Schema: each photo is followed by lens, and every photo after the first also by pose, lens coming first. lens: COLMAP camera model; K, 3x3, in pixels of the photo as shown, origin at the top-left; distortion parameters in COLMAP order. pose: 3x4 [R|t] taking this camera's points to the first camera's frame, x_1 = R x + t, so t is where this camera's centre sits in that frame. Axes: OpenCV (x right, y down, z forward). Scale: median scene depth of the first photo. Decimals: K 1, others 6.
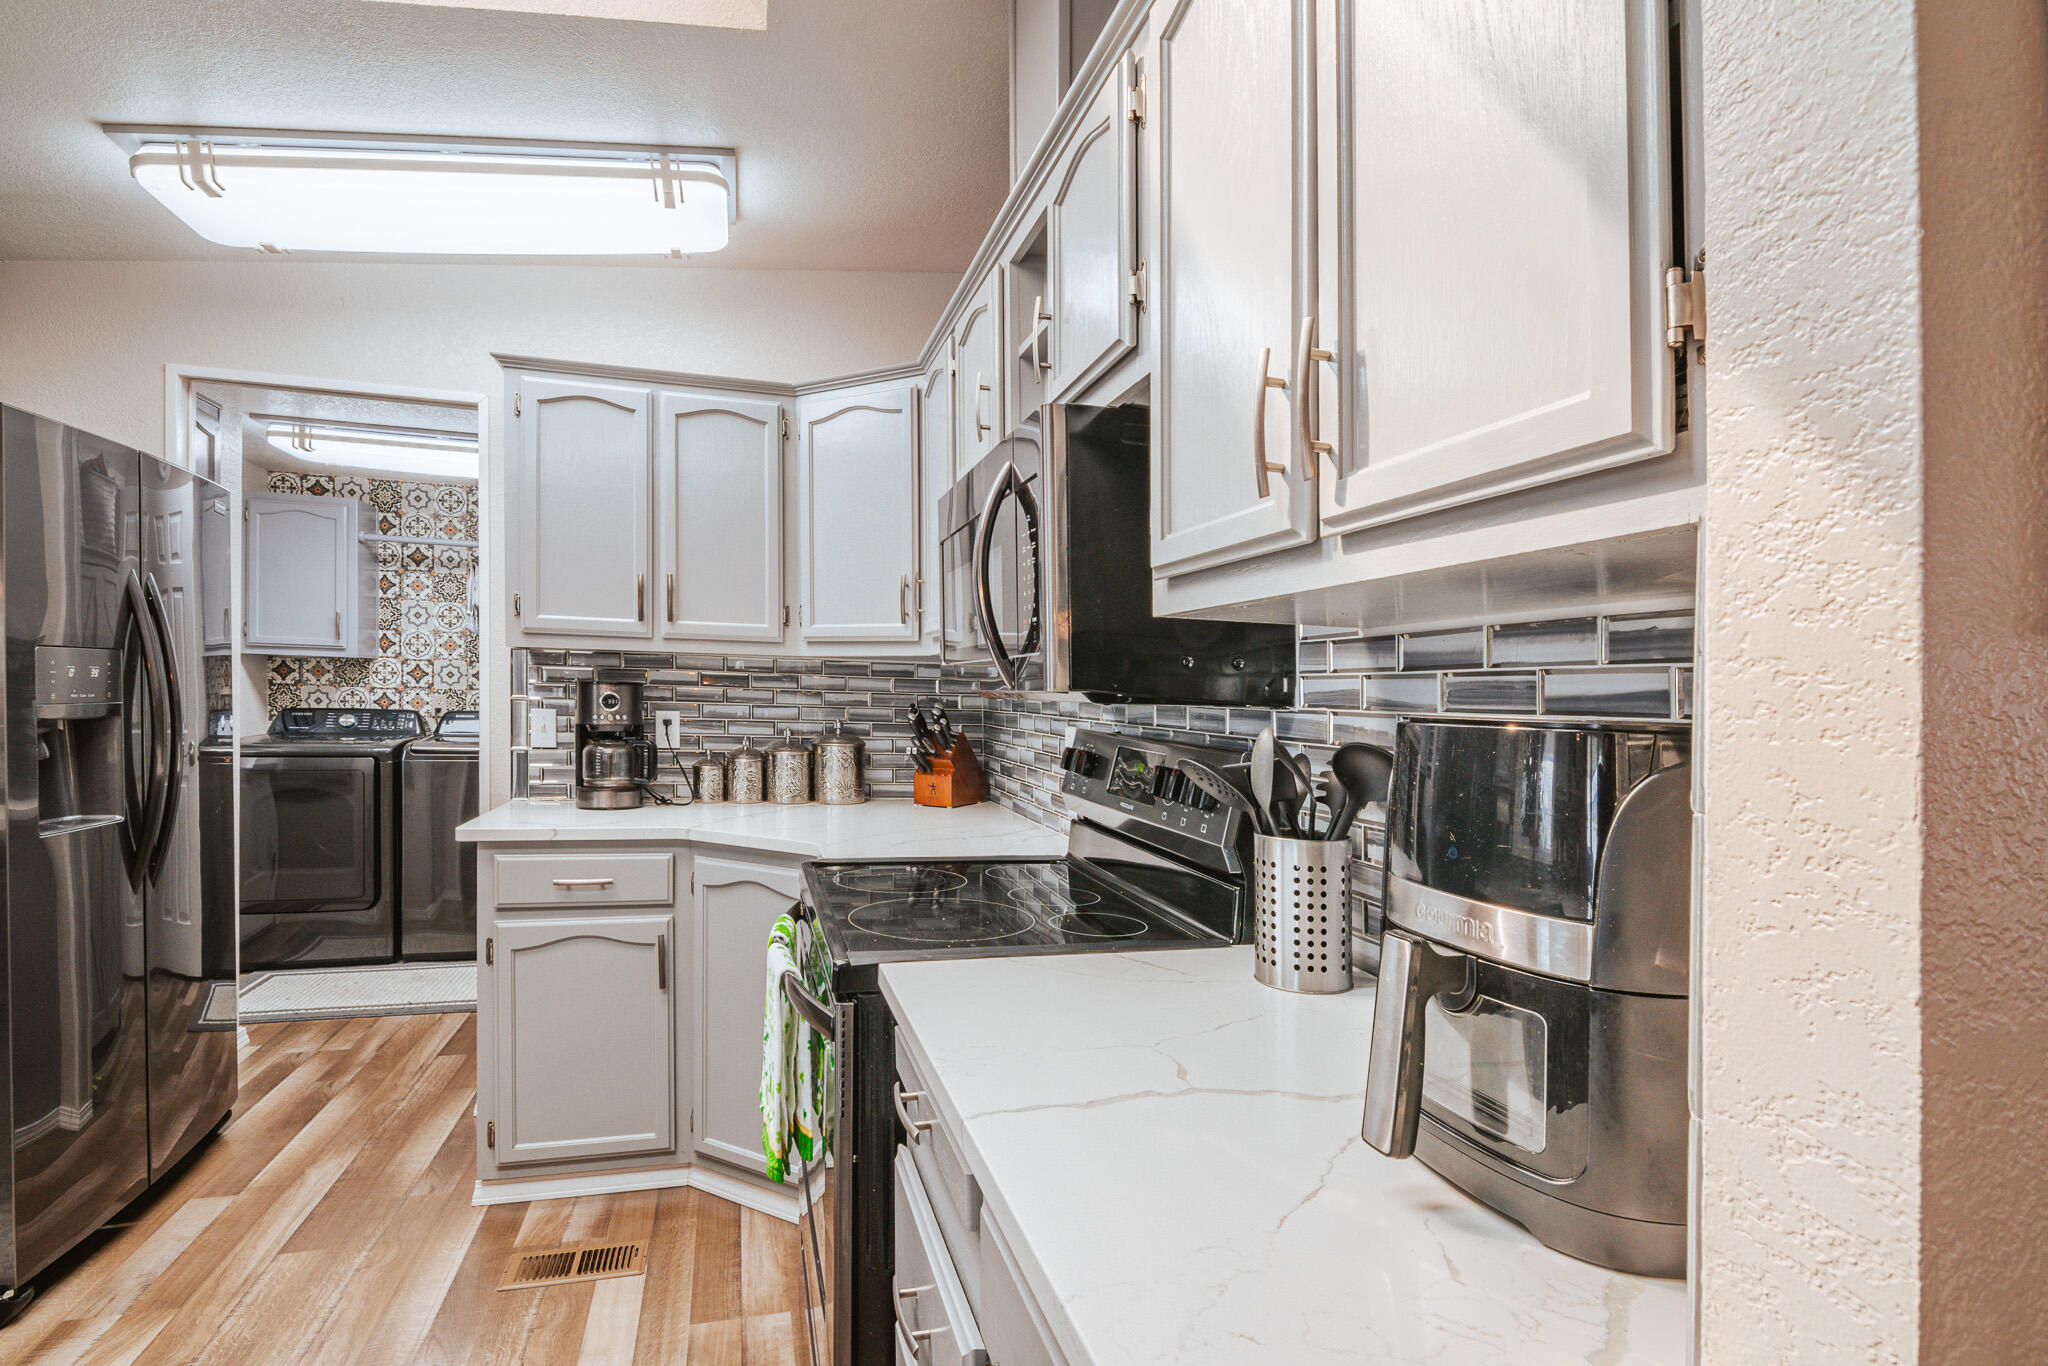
lens RADIAL K [[994.1, 0, 1024.0], [0, 994.1, 683.0], [0, 0, 1]] dist [-0.002577, -0.000260]
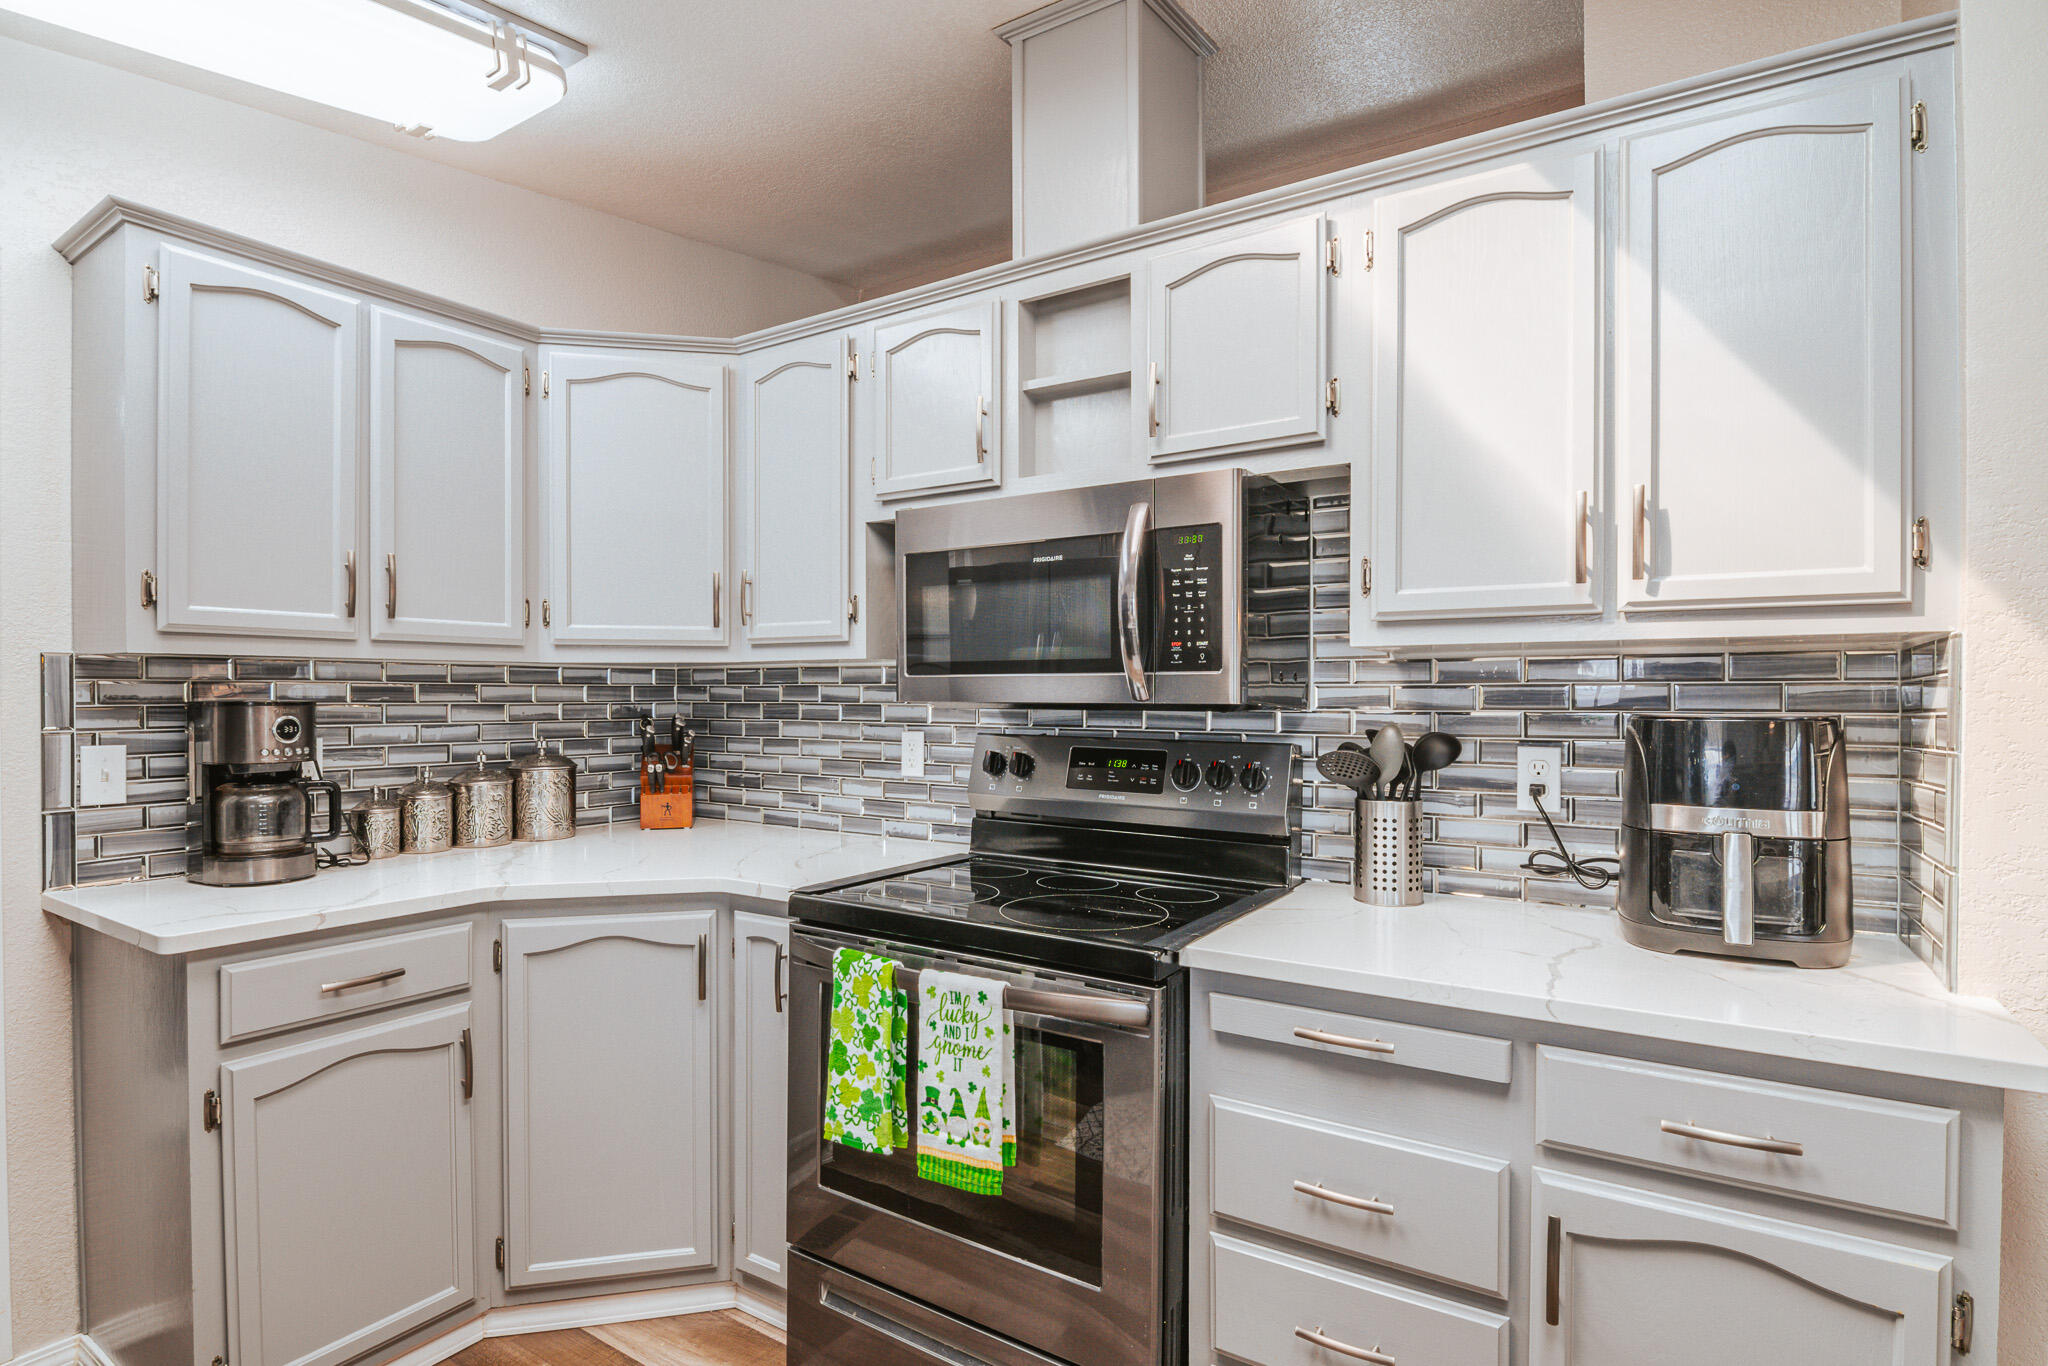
lens RADIAL K [[1012.3, 0, 1007.7], [0, 1012.3, 689.0], [0, 0, 1]] dist [-0.003952, -0.011700]
pose [[0.753027, -0.023209, 0.657581, -0.497078], [0.011451, 0.999689, 0.022171, -0.020057], [-0.657891, -0.009165, 0.753058, 0.121997]]
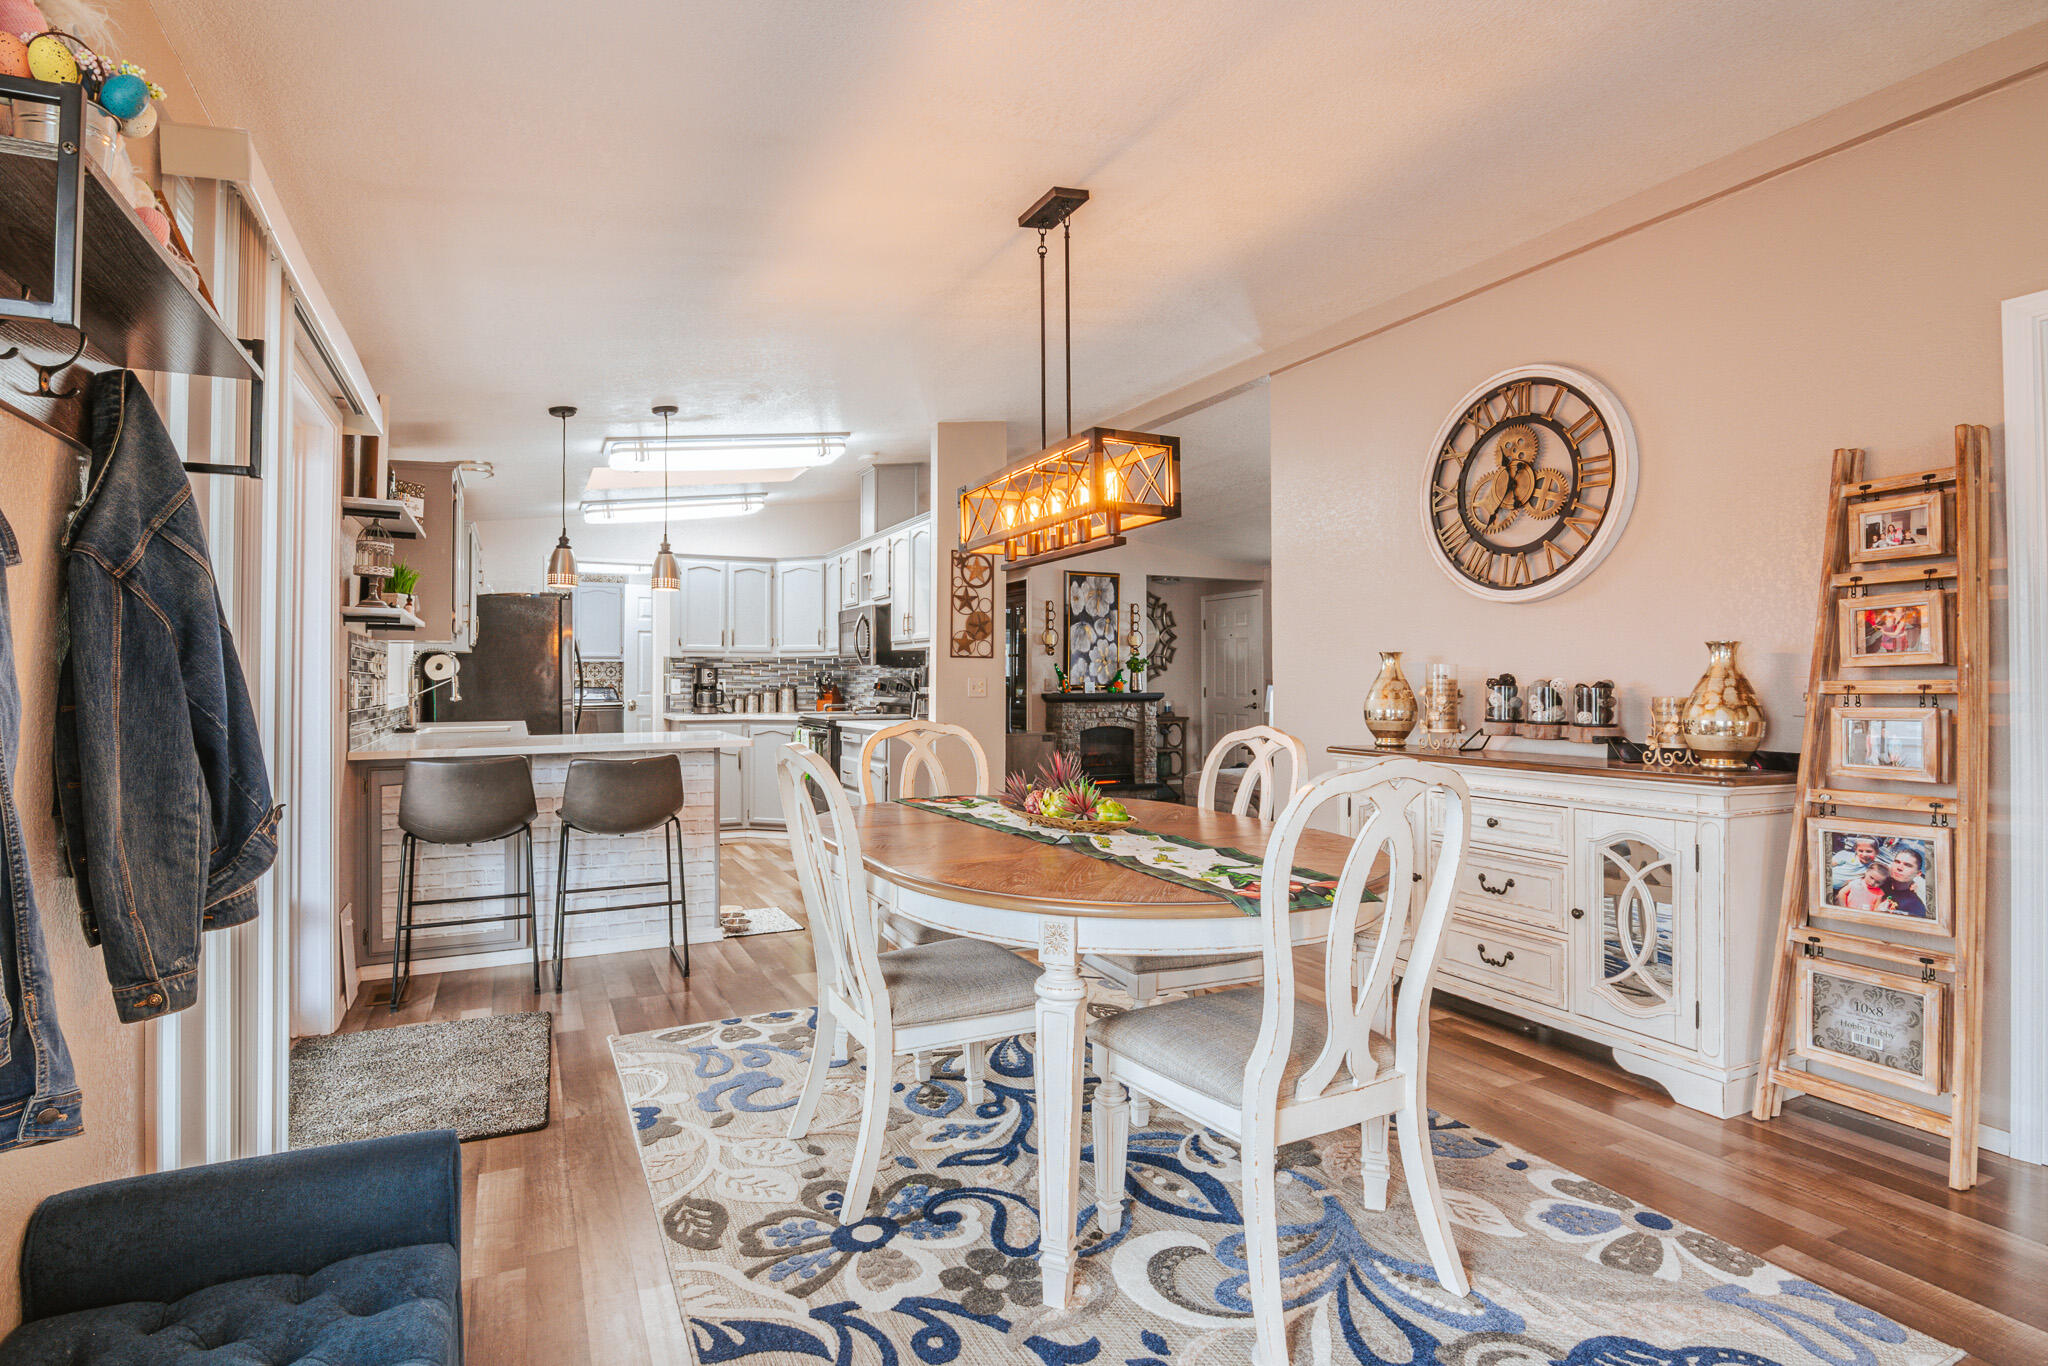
lens RADIAL K [[1012.3, 0, 1007.7], [0, 1012.3, 689.0], [0, 0, 1]] dist [-0.003952, -0.011700]
pose [[0.984122, -0.027210, 0.175395, -0.091862], [0.024455, 0.999542, 0.017853, 0.028184], [-0.175800, -0.013281, 0.984336, -1.904051]]
